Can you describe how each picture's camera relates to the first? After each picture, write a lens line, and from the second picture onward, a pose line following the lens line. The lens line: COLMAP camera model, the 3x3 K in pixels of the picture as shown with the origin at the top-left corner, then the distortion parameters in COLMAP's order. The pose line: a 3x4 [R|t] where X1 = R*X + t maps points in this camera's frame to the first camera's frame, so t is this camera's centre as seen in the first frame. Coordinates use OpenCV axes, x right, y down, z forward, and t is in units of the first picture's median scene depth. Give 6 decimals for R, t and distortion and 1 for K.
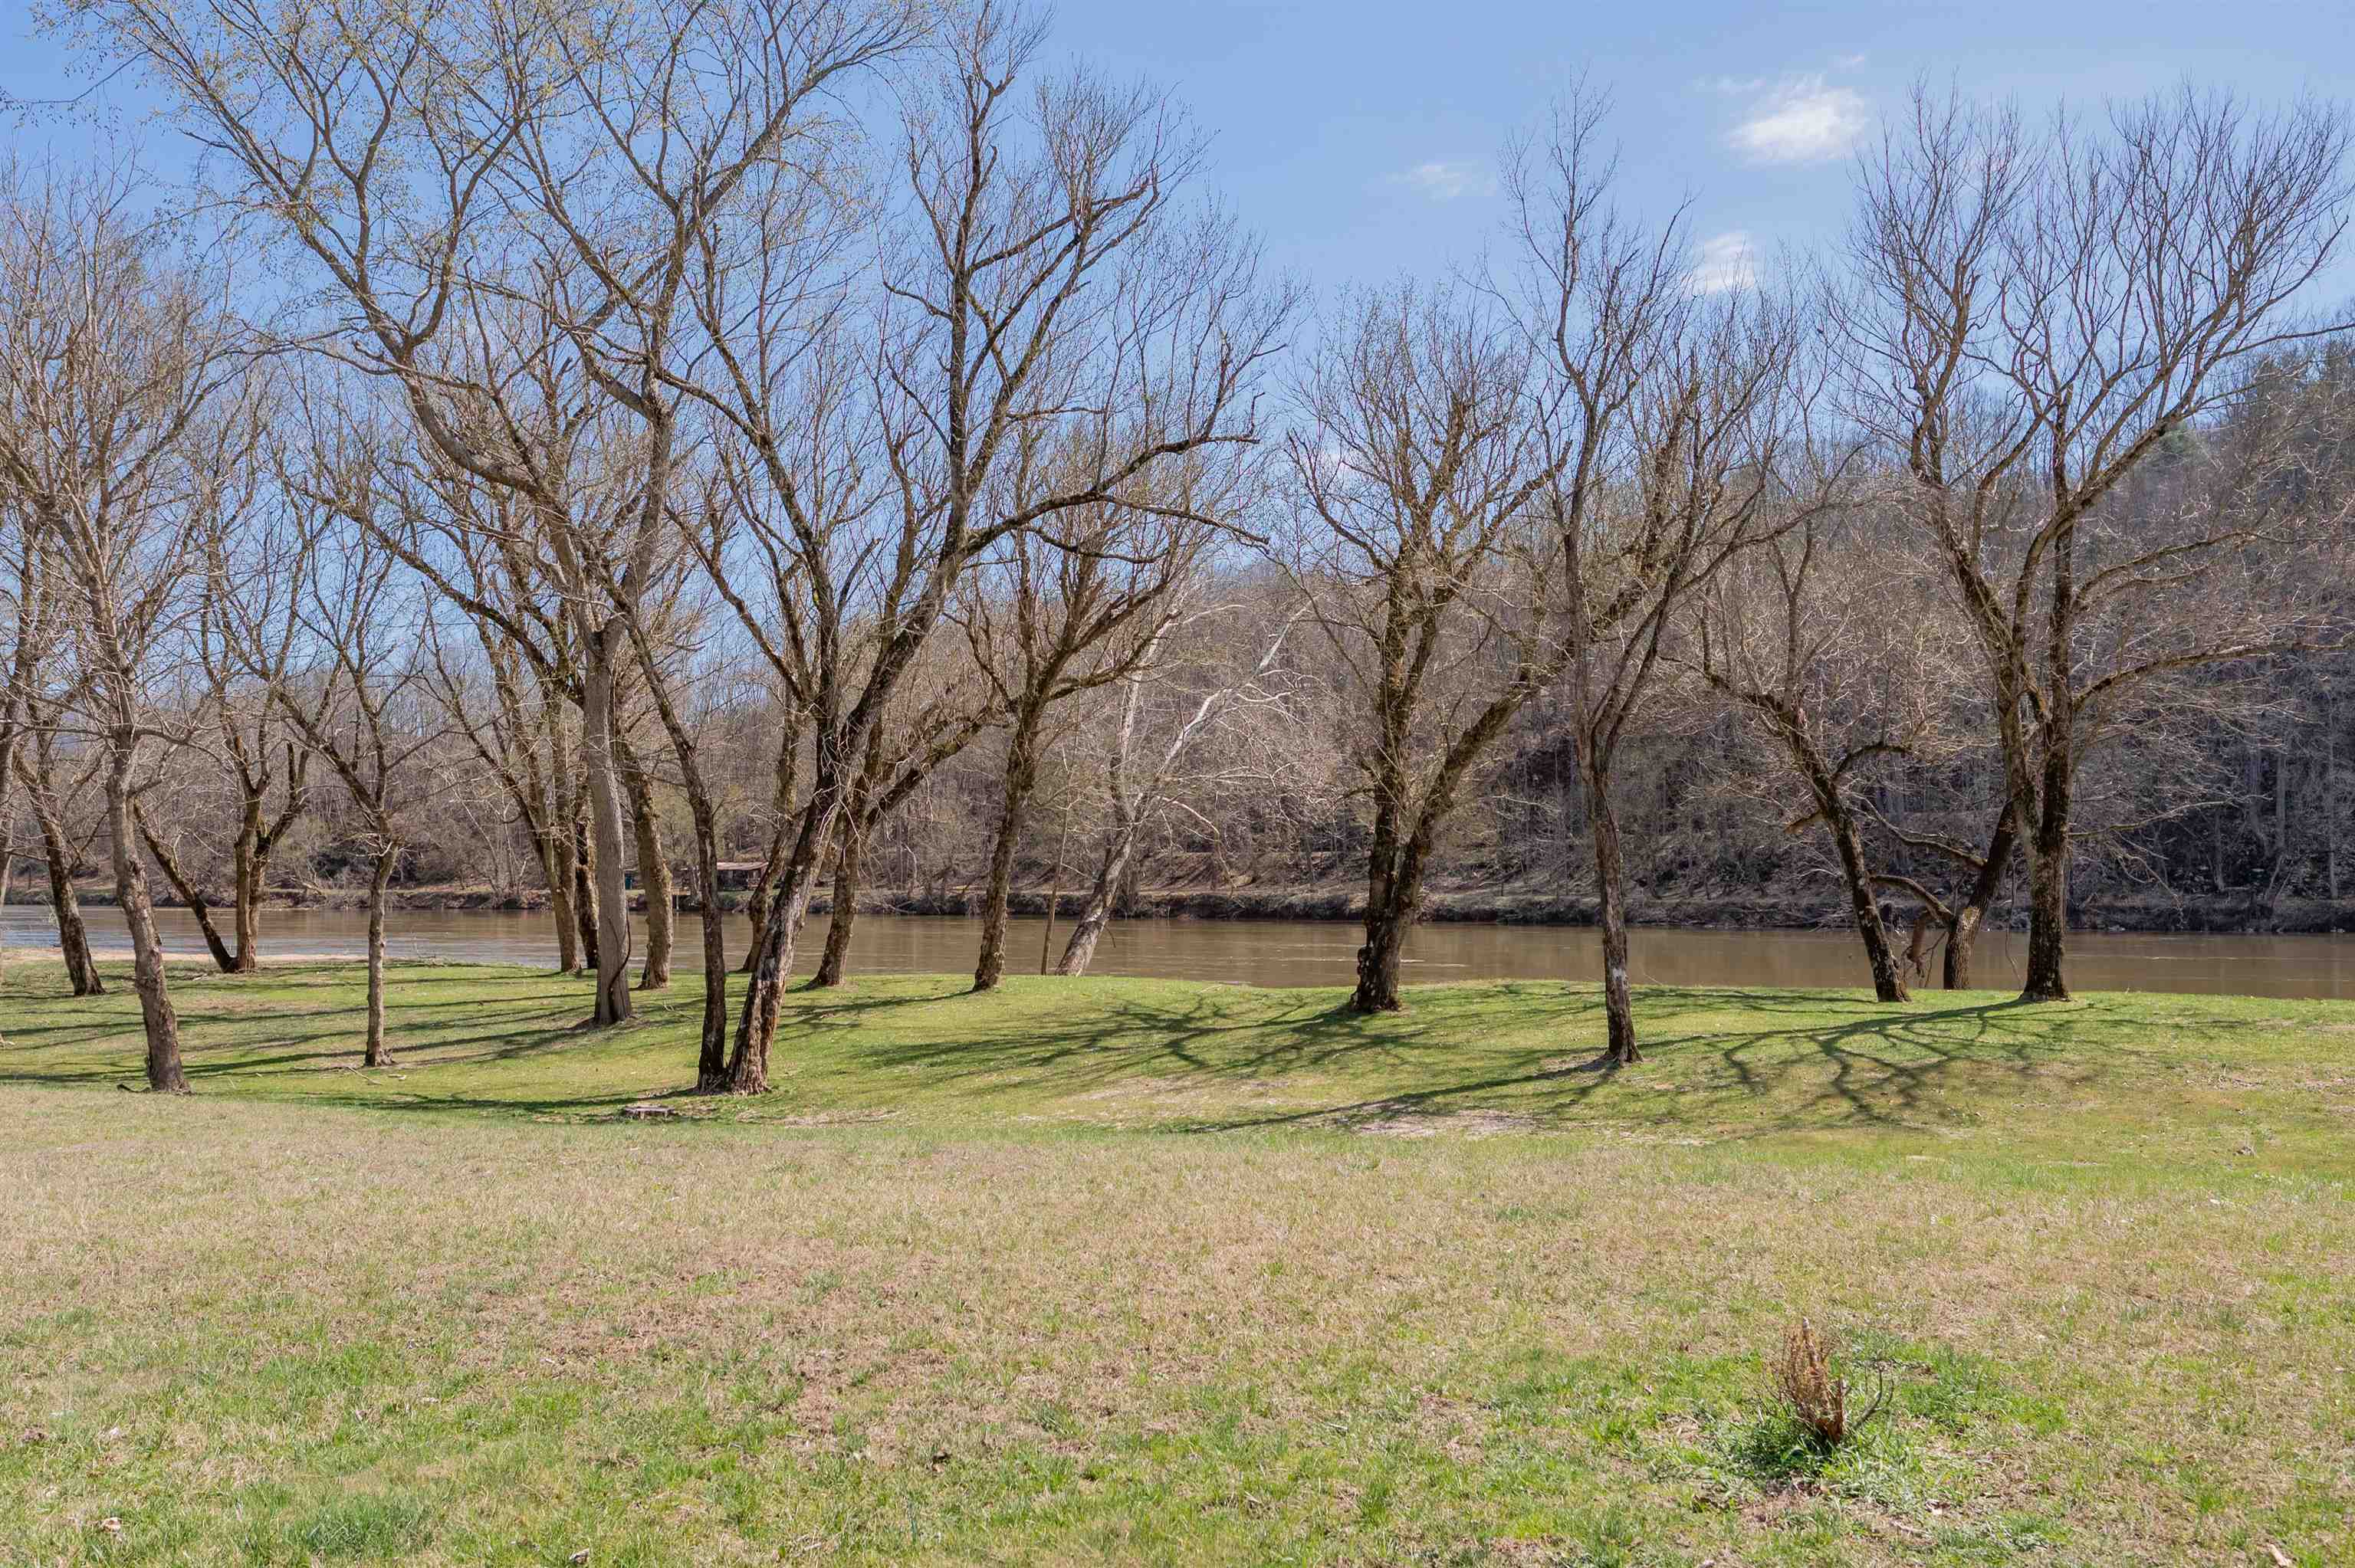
lens RADIAL K [[1826.6, 0, 1169.7], [0, 1826.6, 790.5], [0, 0, 1]] dist [-0.010250, 0.001101]
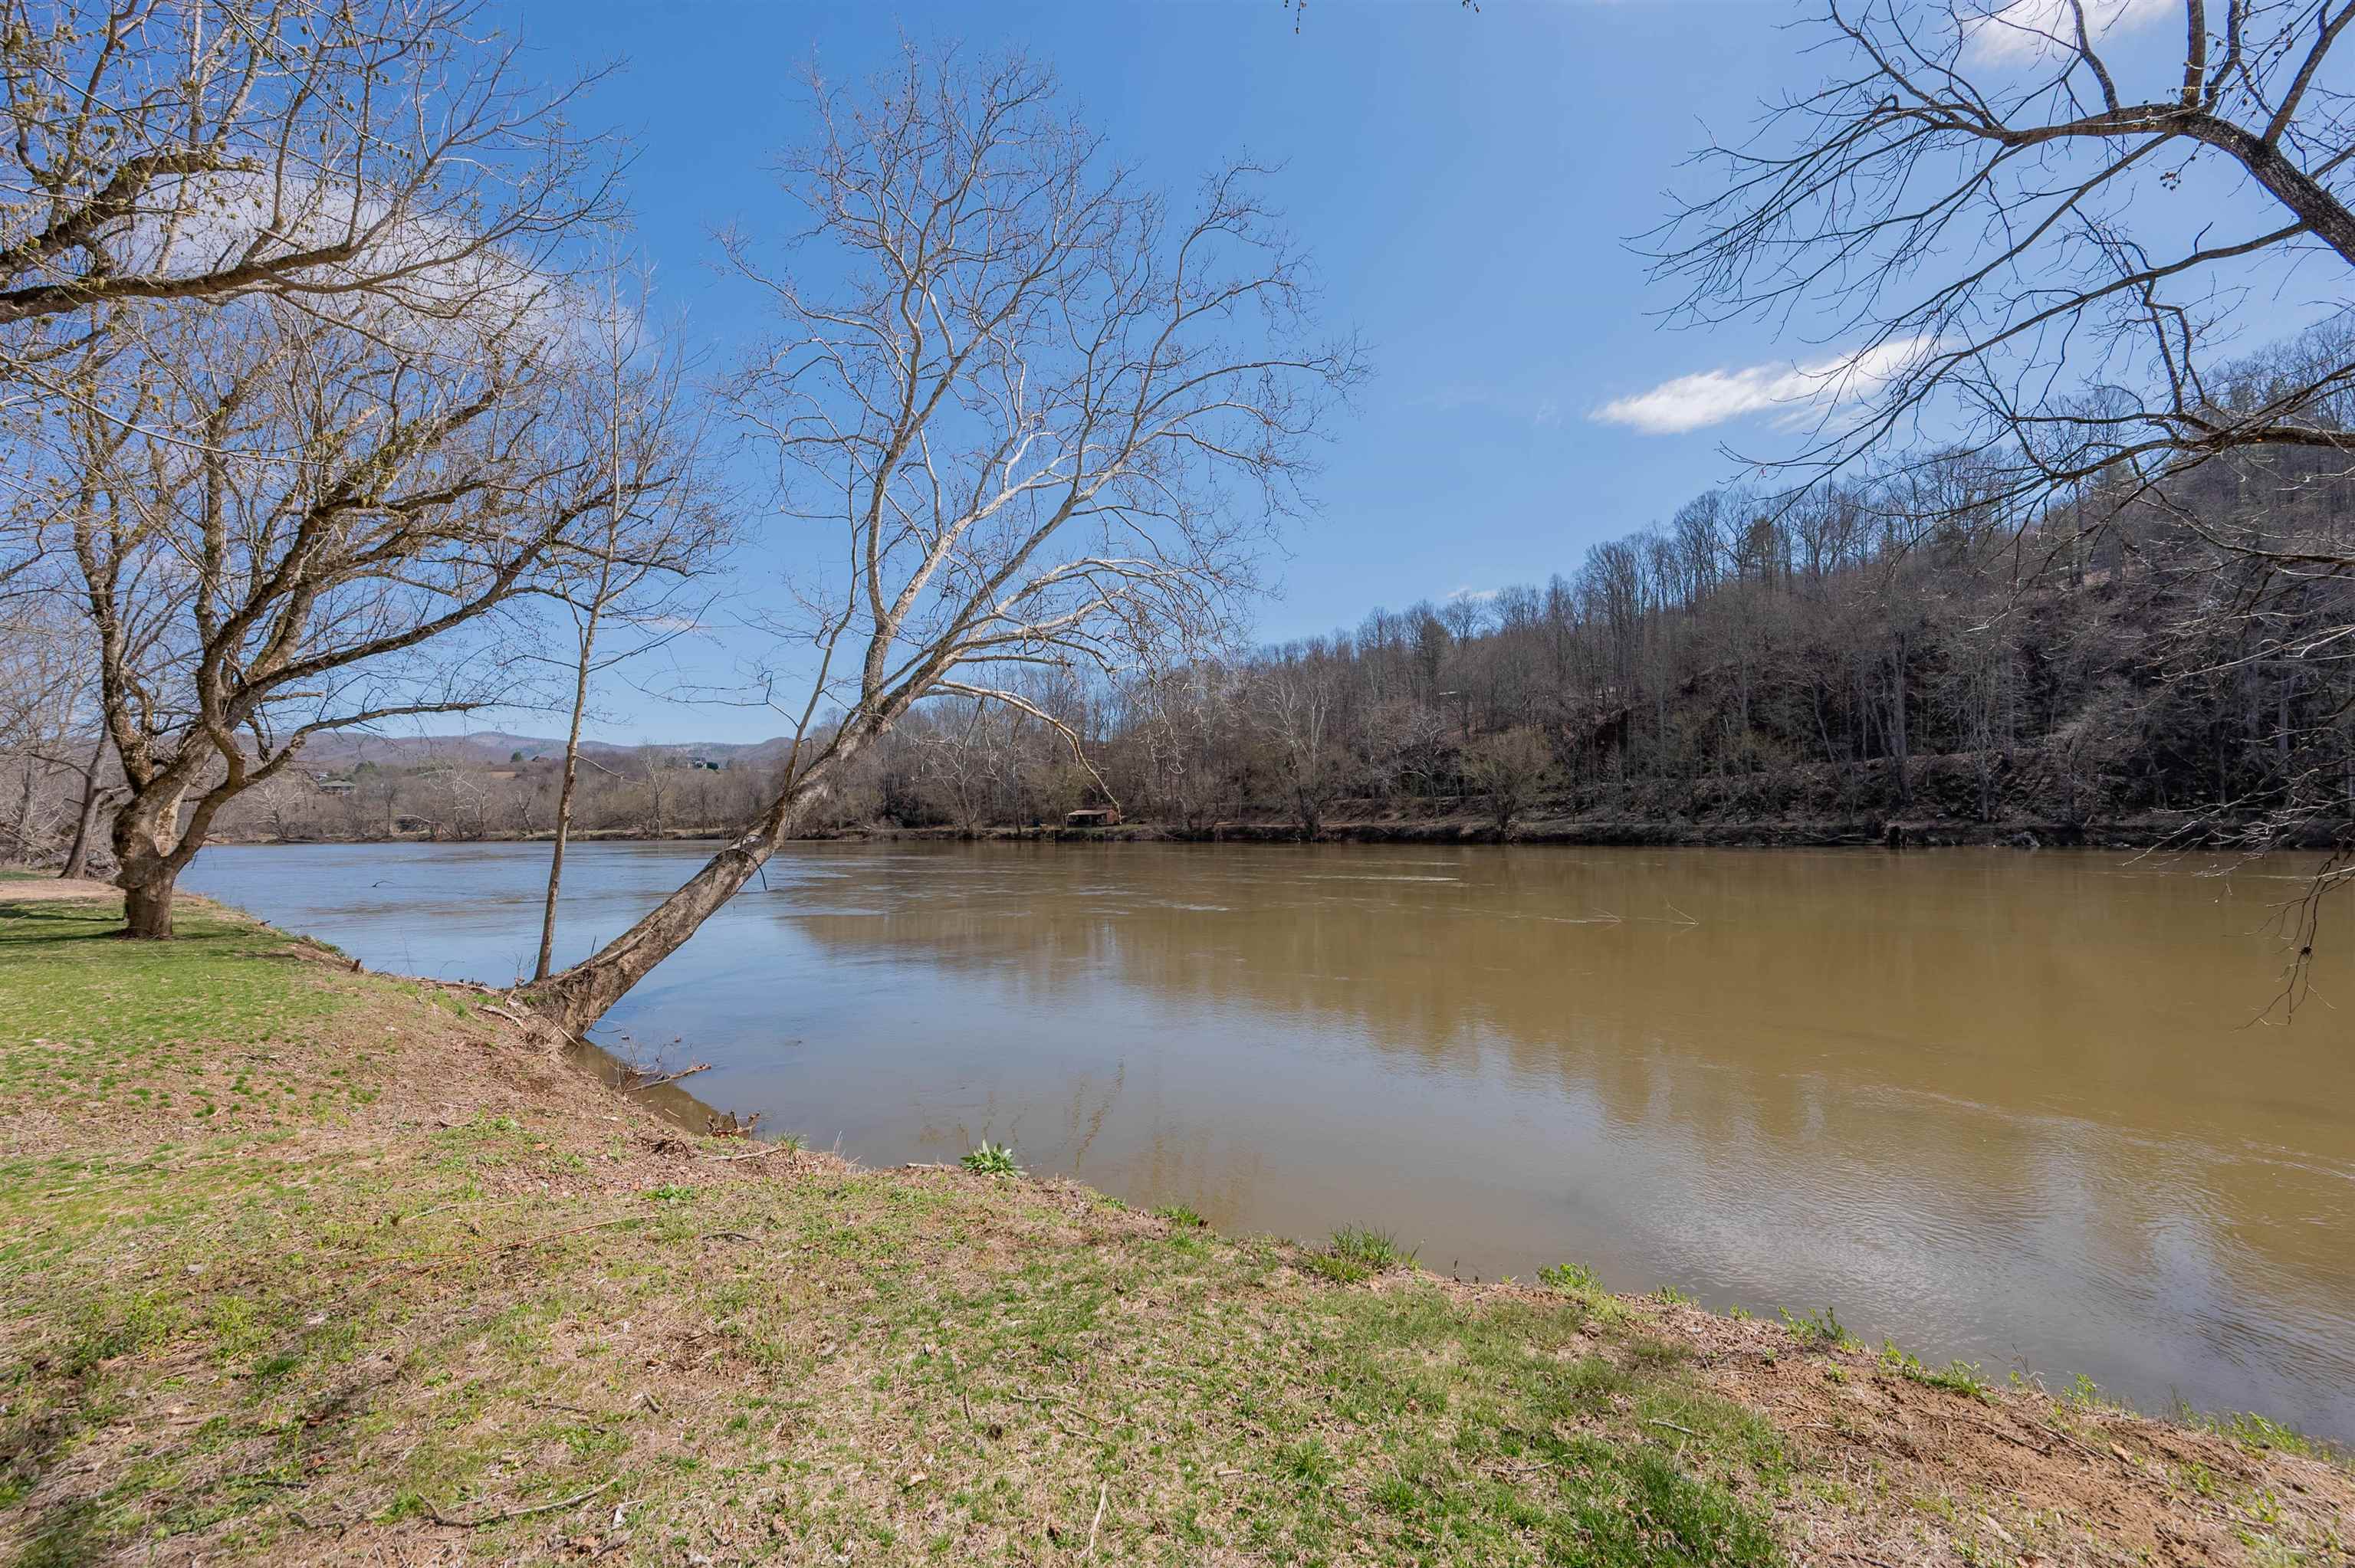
lens RADIAL K [[957.2, 0, 1192.1], [0, 957.2, 777.2], [0, 0, 1]] dist [0.001334, 0.000055]
pose [[0.974140, -0.022458, -0.224825, 0.284421], [0.022690, 0.999741, -0.001554, 0.074206], [0.224801, -0.003588, 0.974398, 0.998329]]
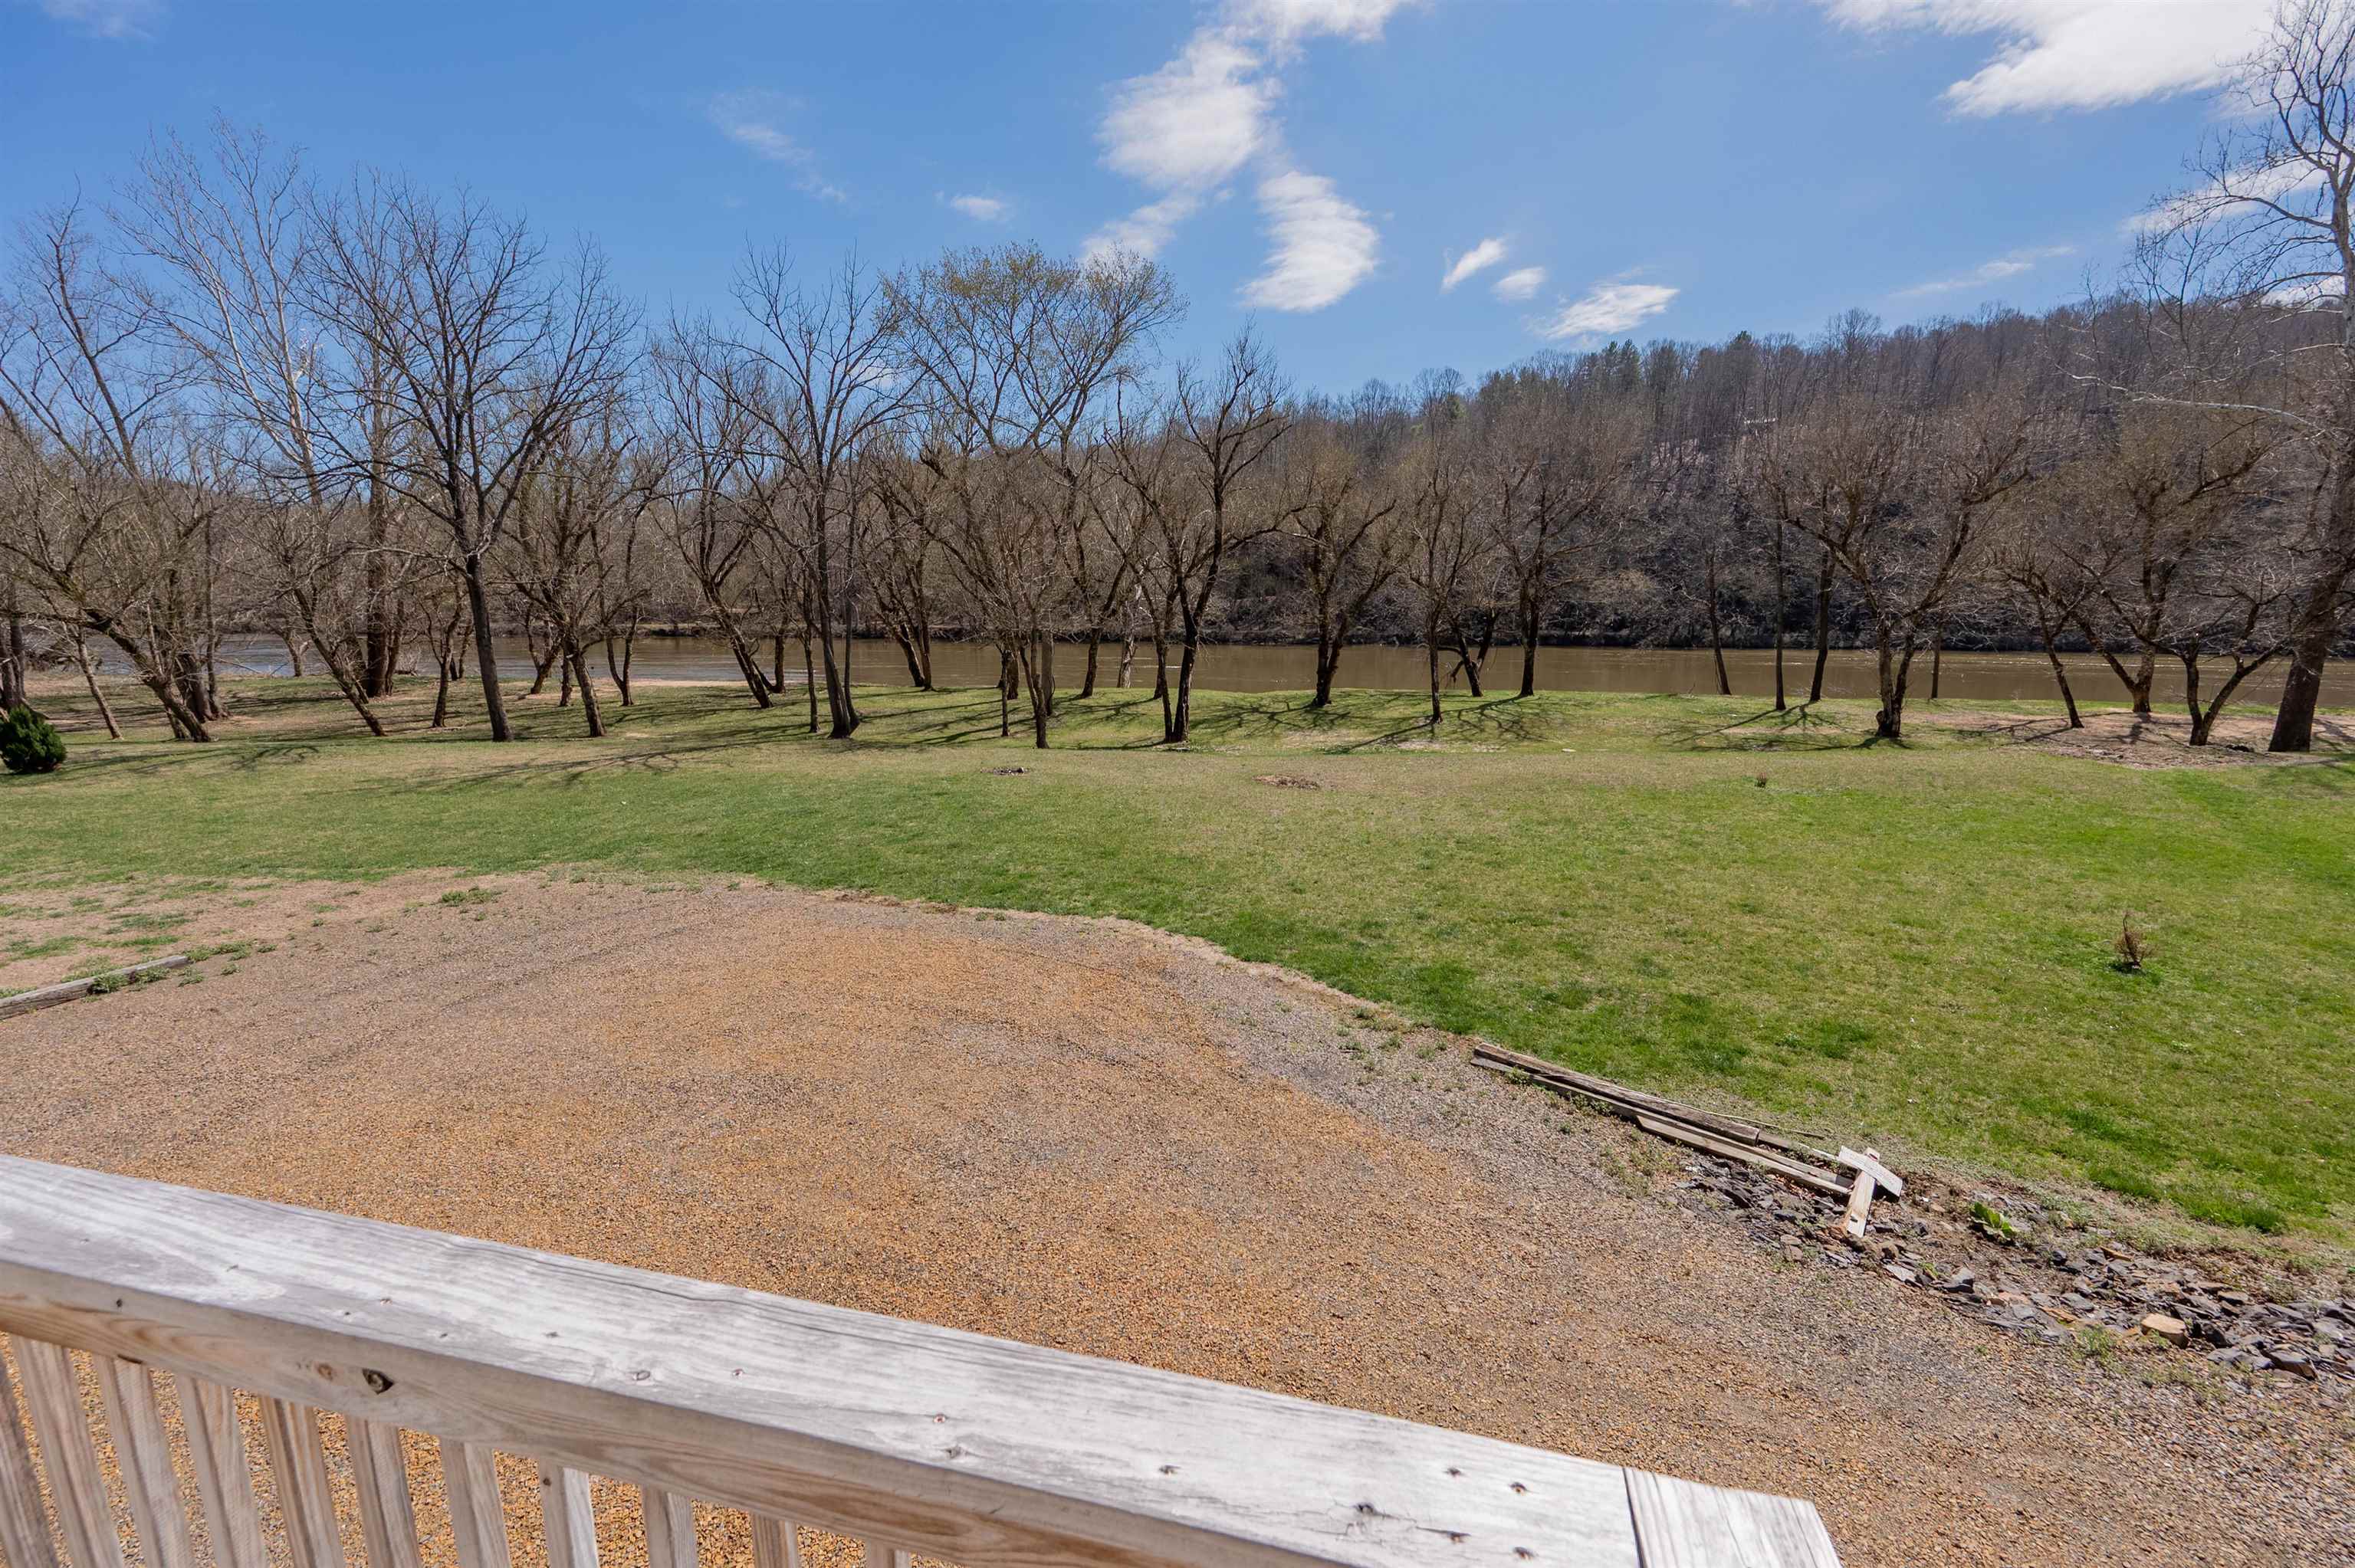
lens RADIAL K [[943.7, 0, 1190.3], [0, 943.7, 786.6], [0, 0, 1]] dist [0.001502, -0.000213]
pose [[0.960407, -0.048763, 0.274300, -0.451442], [-0.017136, 0.972359, 0.232859, -0.084930], [-0.278073, -0.228340, 0.933025, -0.321472]]
